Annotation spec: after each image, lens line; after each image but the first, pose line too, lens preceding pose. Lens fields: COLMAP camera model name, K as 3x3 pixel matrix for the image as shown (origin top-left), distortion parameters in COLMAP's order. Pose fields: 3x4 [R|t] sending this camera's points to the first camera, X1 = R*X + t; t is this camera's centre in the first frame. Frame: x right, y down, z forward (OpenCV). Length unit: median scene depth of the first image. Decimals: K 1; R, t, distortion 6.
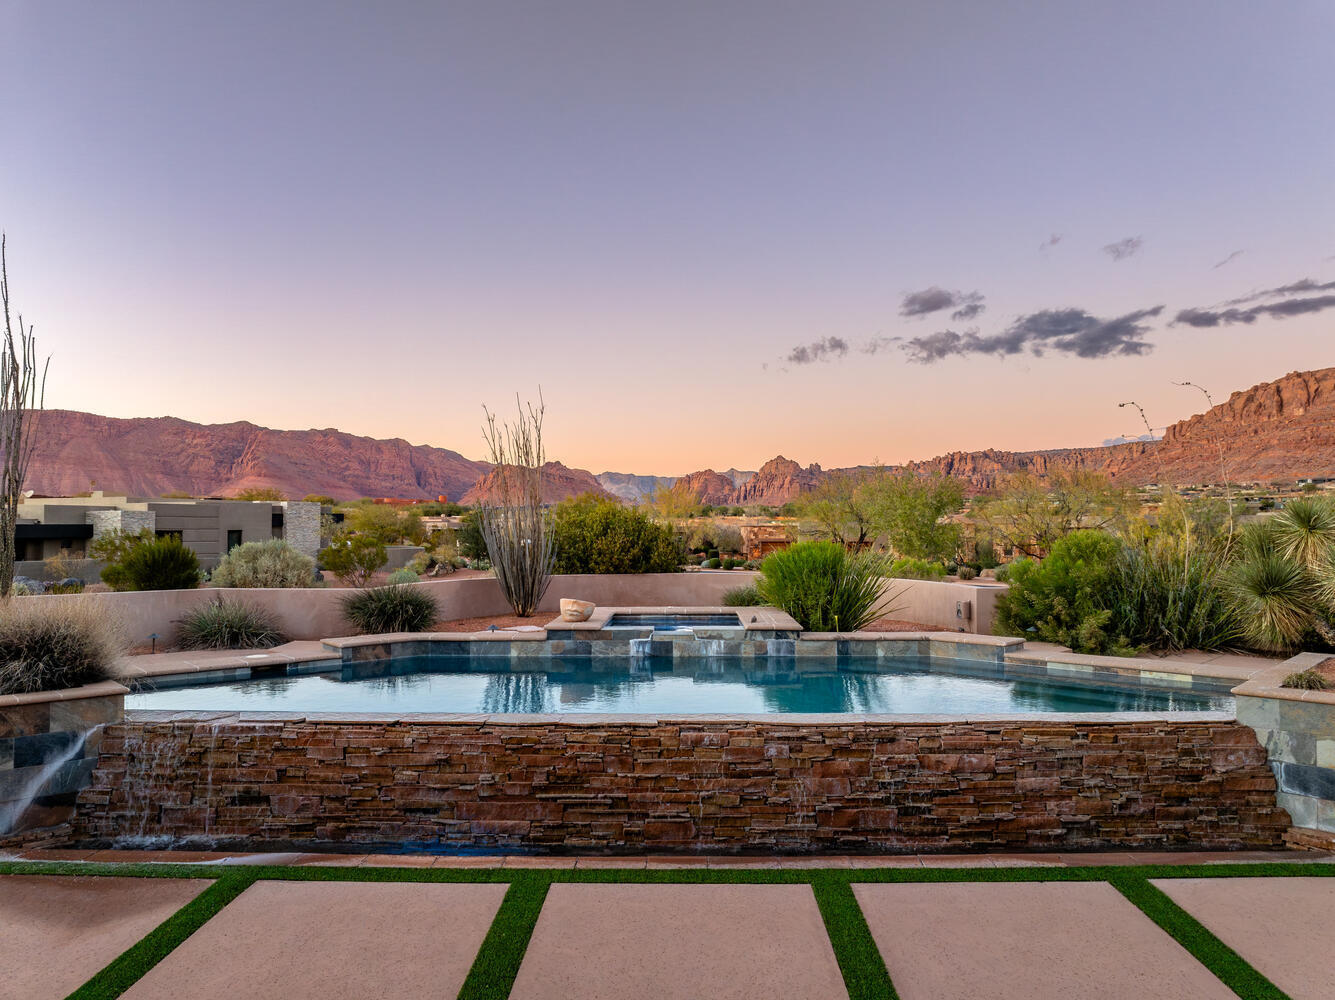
lens RADIAL K [[936.4, 0, 667.5], [0, 936.4, 500.0], [0, 0, 1]] dist [-0.038232, 0.002973]
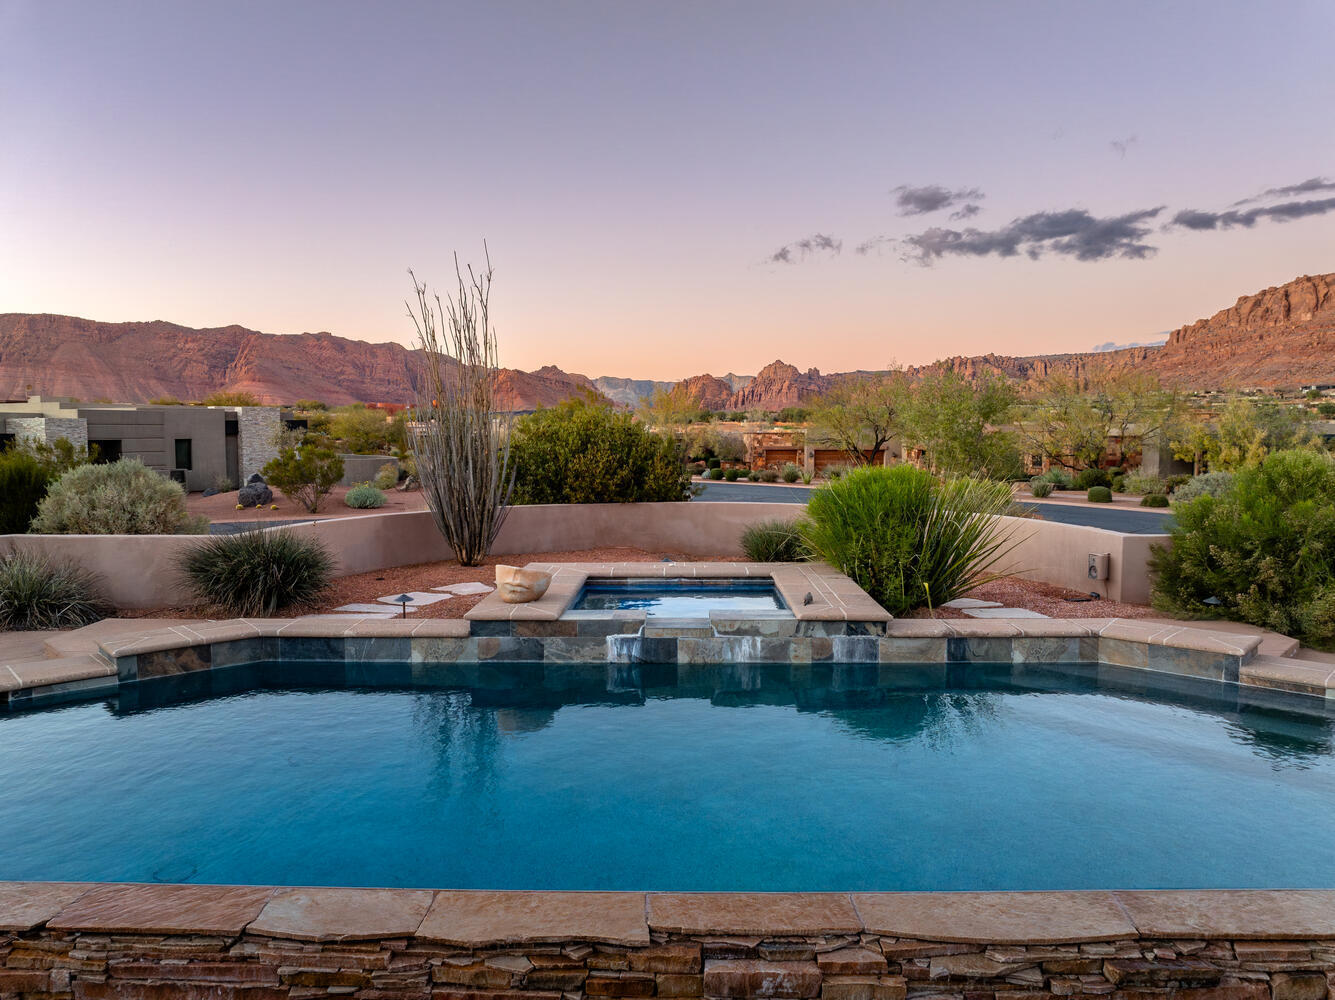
lens RADIAL K [[917.9, 0, 667.5], [0, 917.9, 500.0], [0, 0, 1]] dist [-0.032355, -0.003642]
pose [[0.999995, 0.000365, 0.003048, -0.001606], [-0.000677, 0.994669, 0.103113, 0.000176], [-0.002994, -0.103115, 0.994665, 0.258780]]
